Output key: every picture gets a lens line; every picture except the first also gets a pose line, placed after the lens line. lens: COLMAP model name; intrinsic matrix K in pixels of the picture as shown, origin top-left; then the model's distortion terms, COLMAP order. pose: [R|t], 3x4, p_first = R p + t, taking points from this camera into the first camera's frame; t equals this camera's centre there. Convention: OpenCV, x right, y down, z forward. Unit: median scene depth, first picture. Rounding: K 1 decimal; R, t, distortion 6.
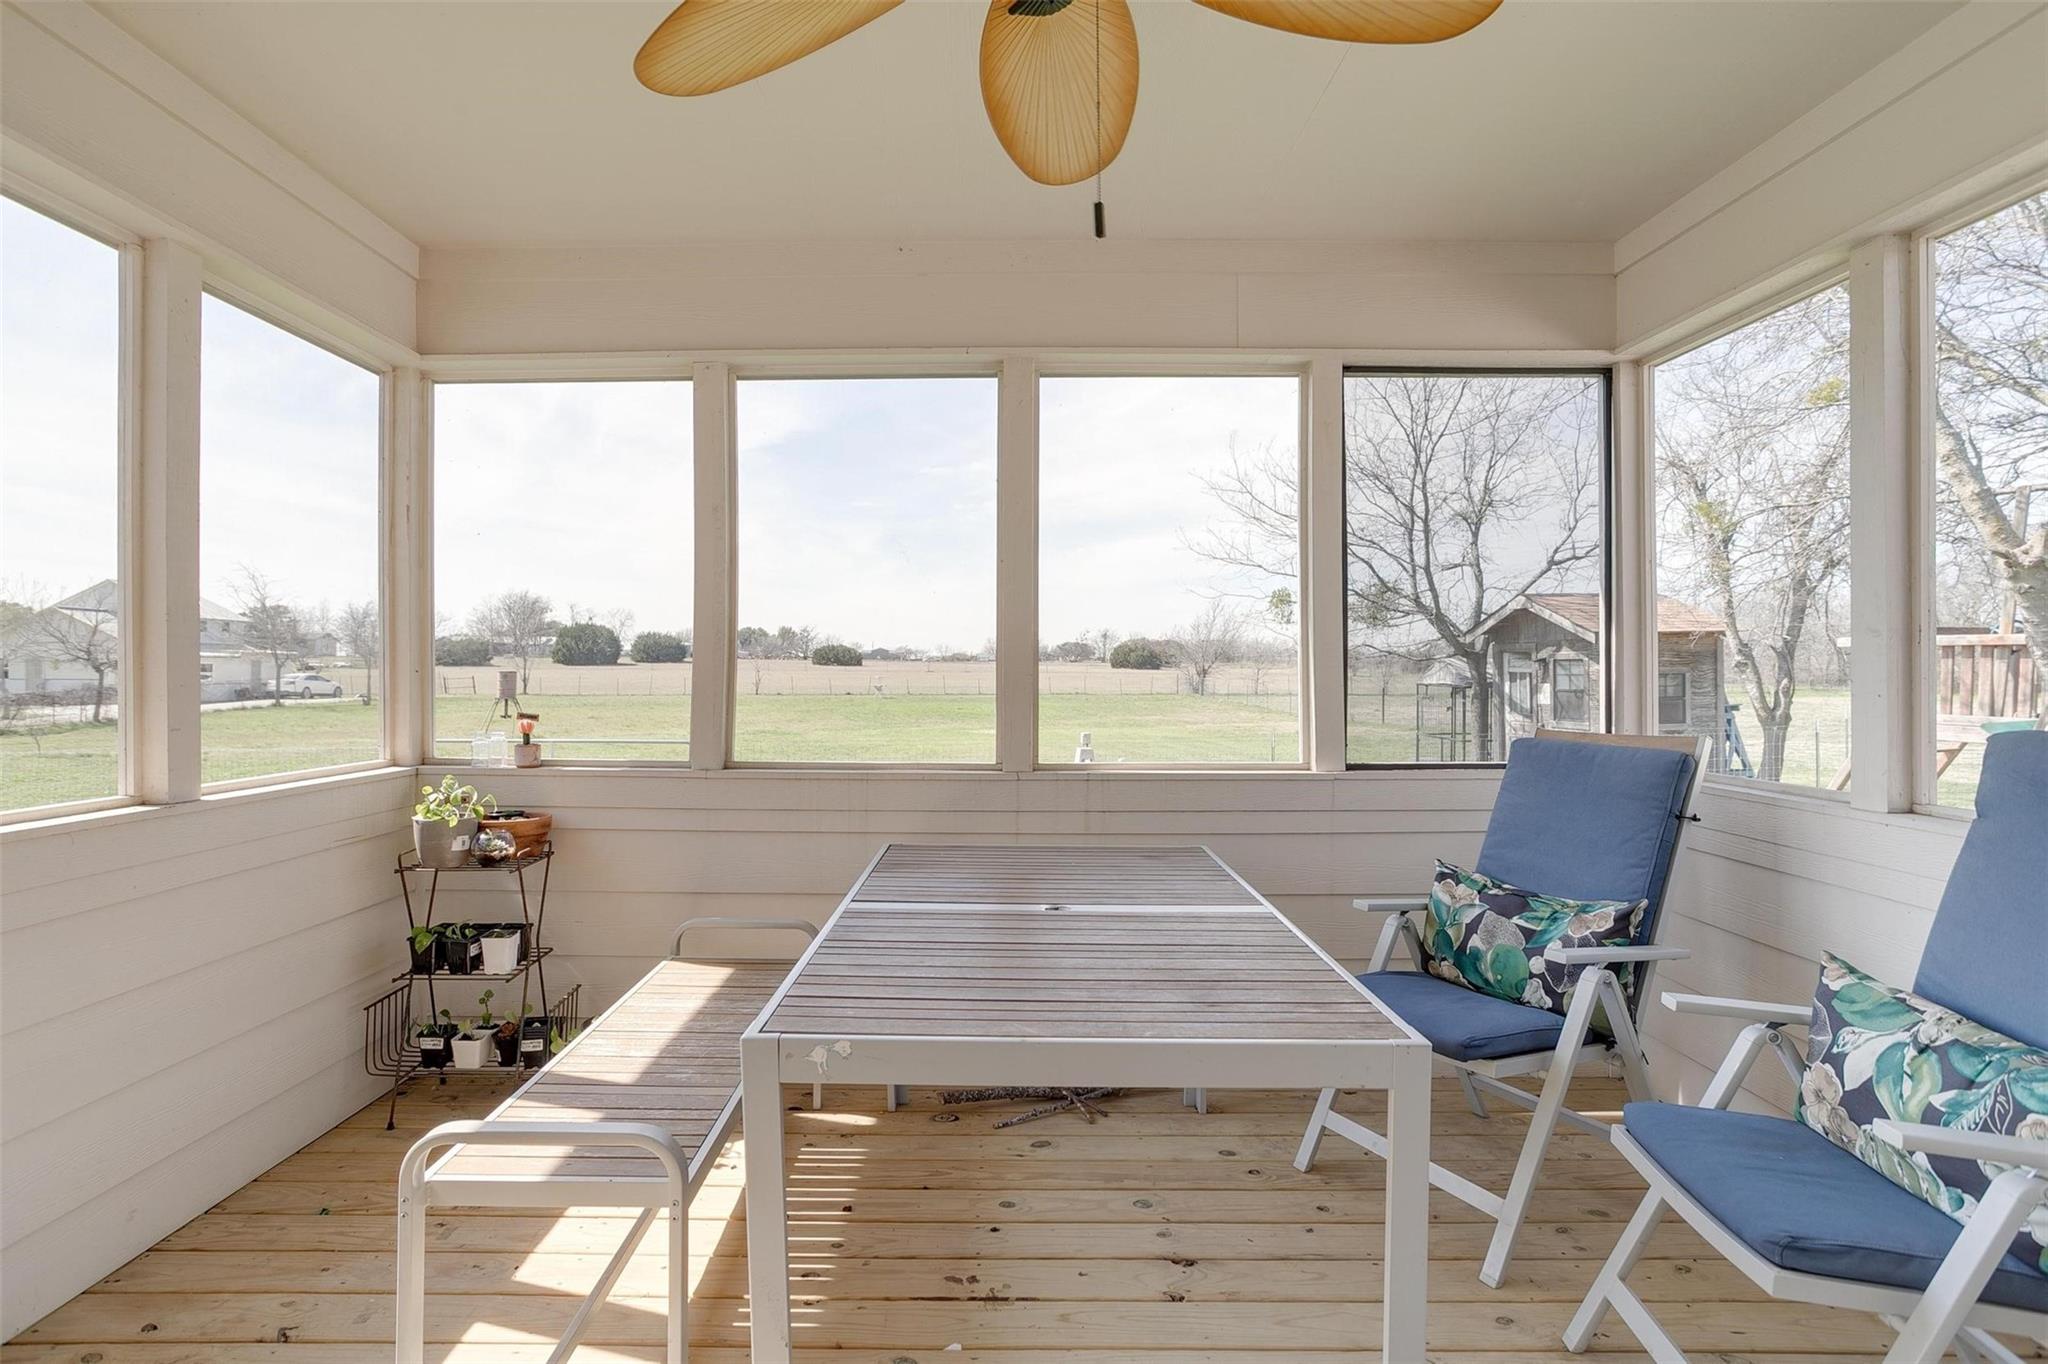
lens RADIAL K [[1034.5, 0, 1013.7], [0, 1034.5, 660.3], [0, 0, 1]] dist [-0.049008, 0.031044]
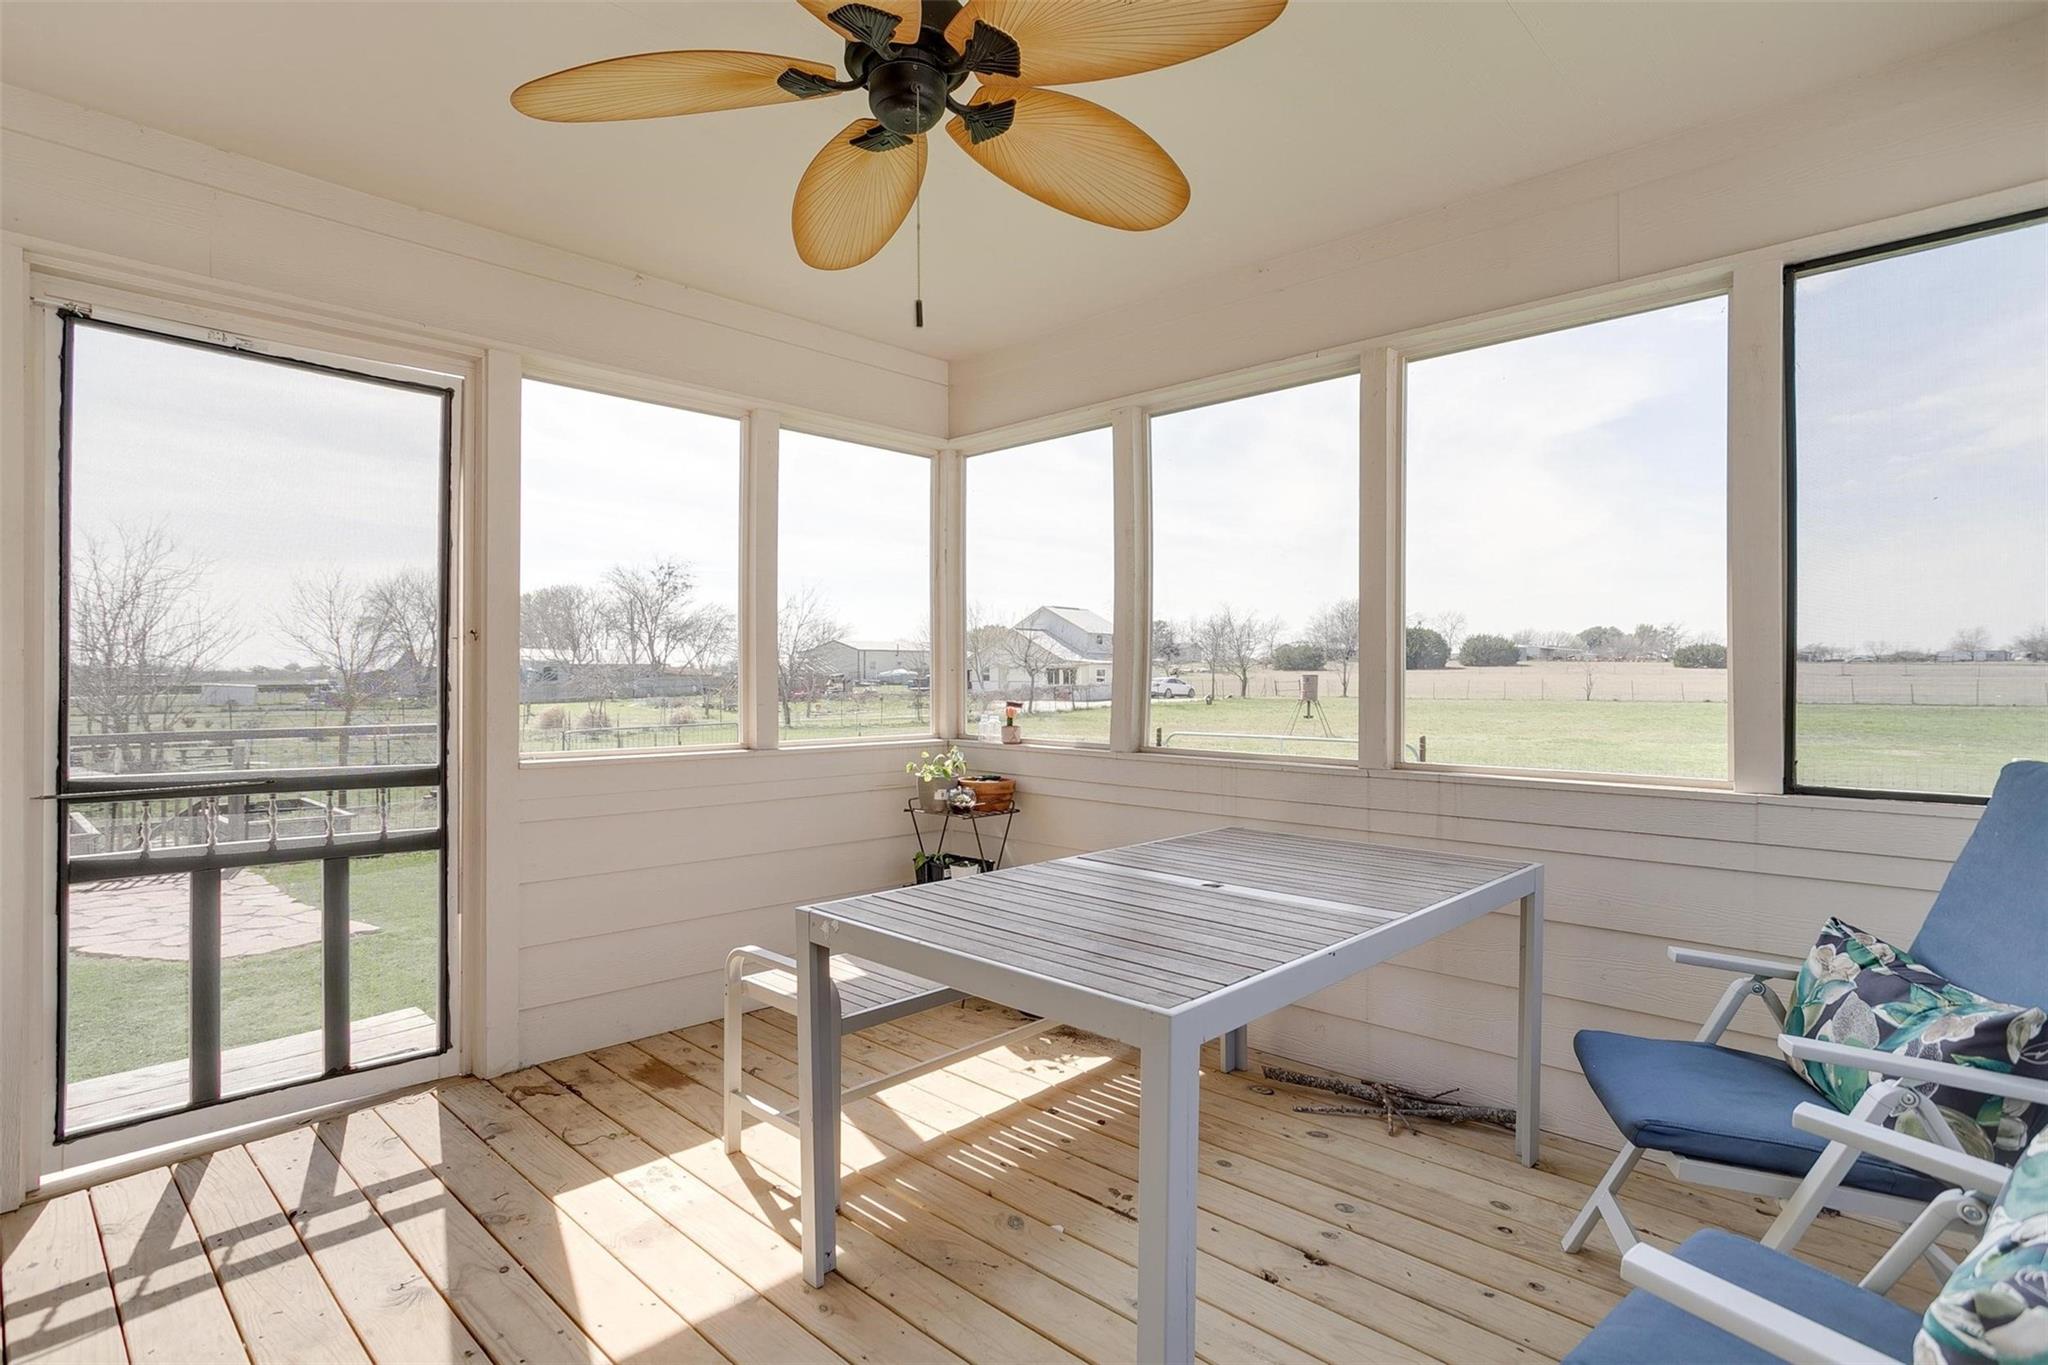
lens RADIAL K [[1034.5, 0, 1013.7], [0, 1034.5, 660.8], [0, 0, 1]] dist [-0.049008, 0.031044]
pose [[0.720936, -0.010906, -0.692916, 0.489762], [0.008461, 0.999940, -0.006936, 0.009154], [0.692950, -0.000862, 0.720985, 0.062910]]
